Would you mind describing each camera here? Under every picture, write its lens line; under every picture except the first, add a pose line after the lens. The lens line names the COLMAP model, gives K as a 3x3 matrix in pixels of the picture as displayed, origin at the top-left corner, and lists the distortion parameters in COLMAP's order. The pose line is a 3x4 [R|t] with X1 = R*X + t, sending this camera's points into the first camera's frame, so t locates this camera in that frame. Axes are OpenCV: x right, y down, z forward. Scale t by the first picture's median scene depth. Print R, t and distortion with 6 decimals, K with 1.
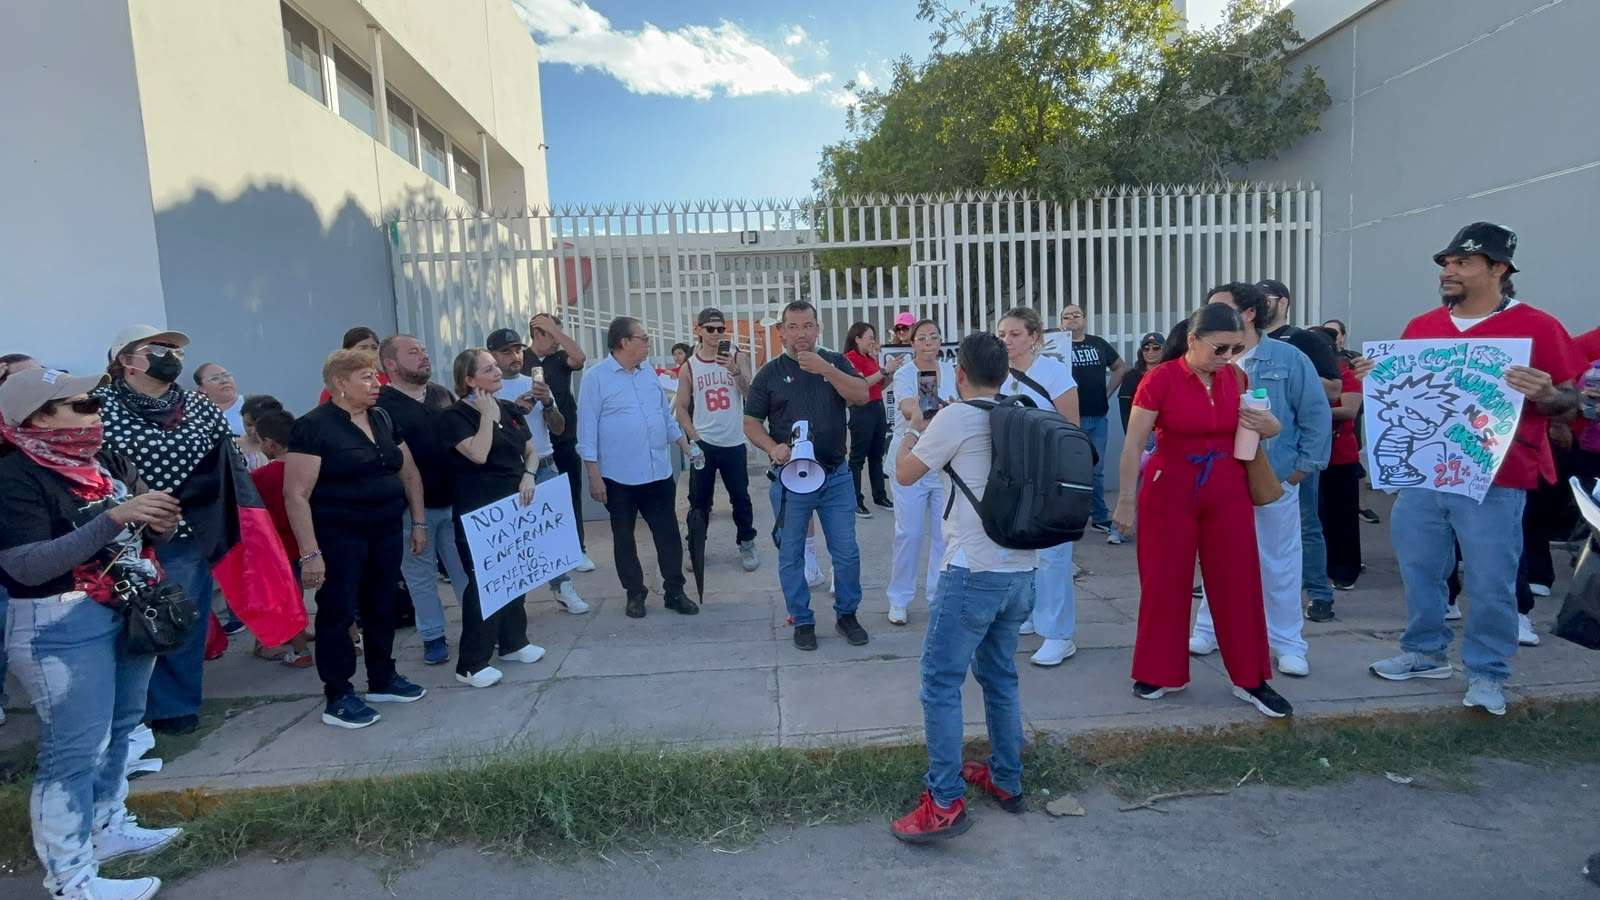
lens RADIAL K [[750.6, 0, 803.2], [0, 750.6, 449.1], [0, 0, 1]] dist [0.001912, -0.002901]
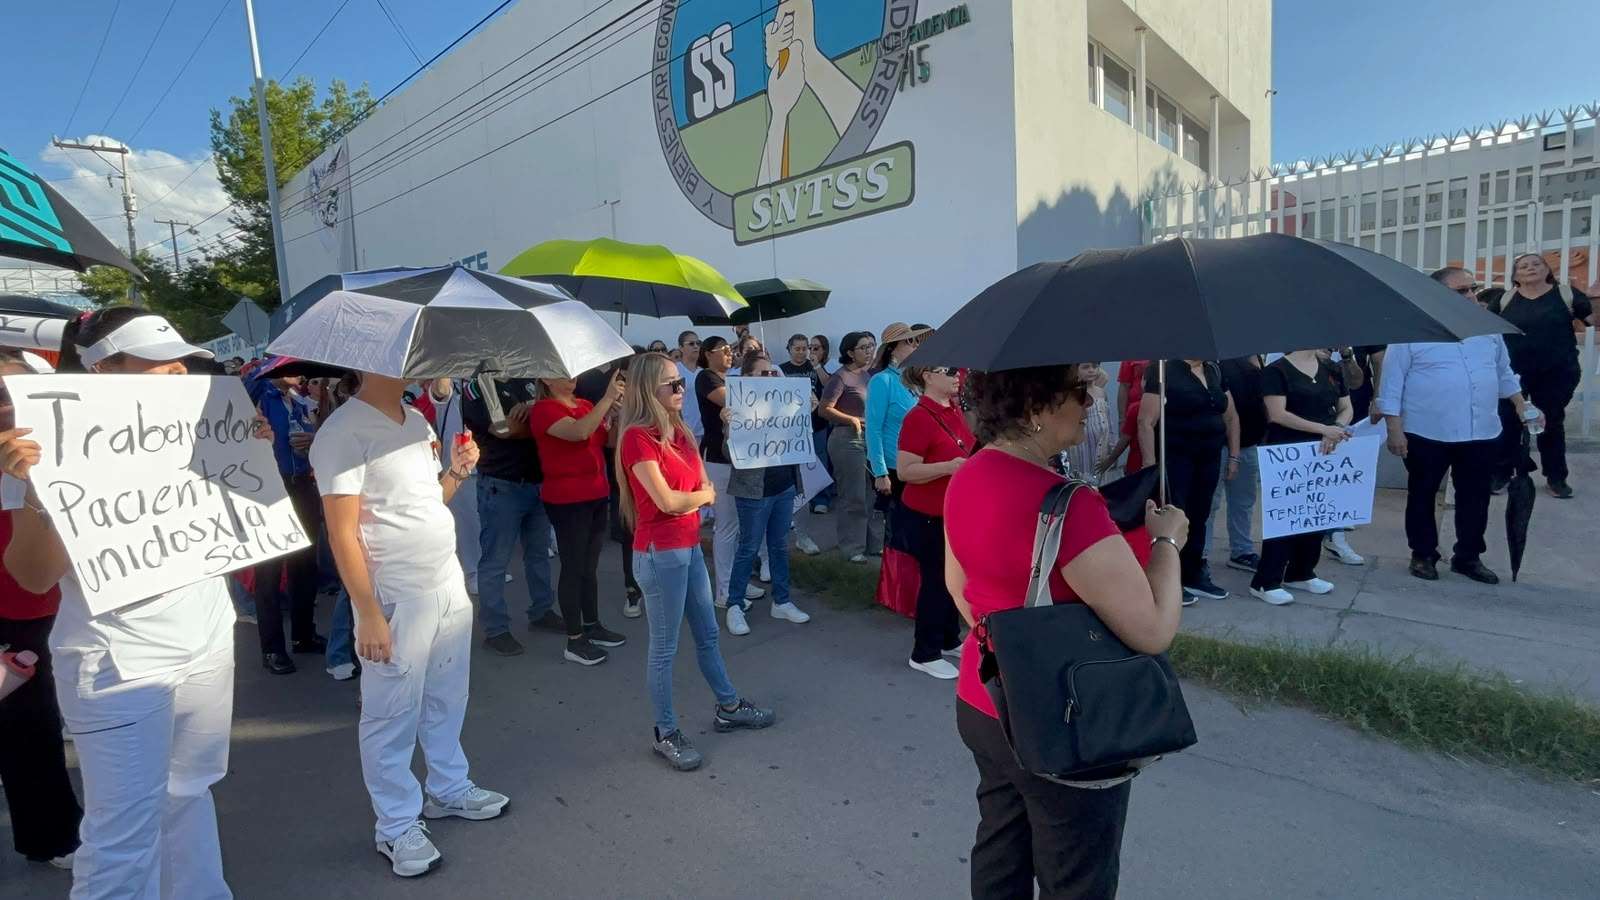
lens RADIAL K [[750.6, 0, 791.4], [0, 750.6, 453.2], [0, 0, 1]] dist [0.001912, -0.002901]
pose [[0.681752, 0.083365, -0.726818, -0.097610], [-0.045121, 0.996386, 0.071961, 0.030980], [0.730190, -0.016264, 0.683050, -0.295887]]
